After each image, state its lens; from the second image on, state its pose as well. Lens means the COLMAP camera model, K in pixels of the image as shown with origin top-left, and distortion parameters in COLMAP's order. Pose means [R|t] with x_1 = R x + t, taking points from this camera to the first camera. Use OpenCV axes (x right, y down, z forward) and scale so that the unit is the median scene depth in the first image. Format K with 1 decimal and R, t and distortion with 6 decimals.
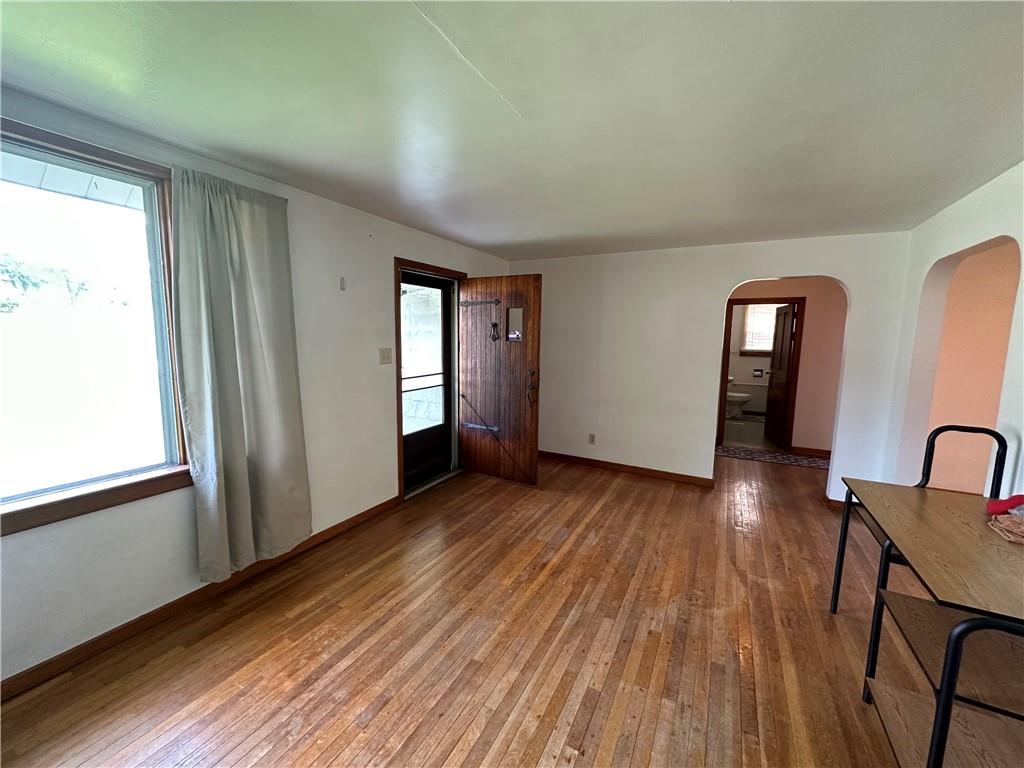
lens RADIAL K [[405.5, 0, 516.3], [0, 405.5, 382.3], [0, 0, 1]] dist [0.000282, -0.000068]
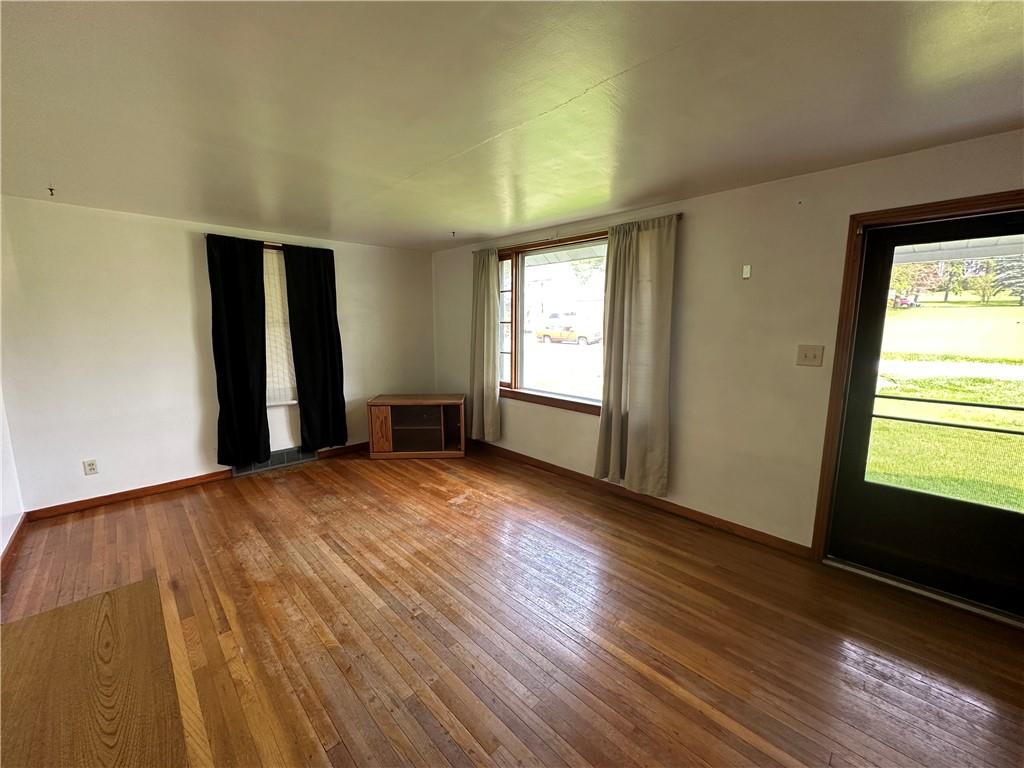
lens RADIAL K [[405.5, 0, 516.7], [0, 405.5, 387.7], [0, 0, 1]] dist [0.000282, -0.000068]
pose [[-0.300514, 0.125232, -0.945520, 0.802990], [-0.116512, 0.979098, 0.166710, -0.100345], [0.946634, 0.160263, -0.279642, 0.994711]]
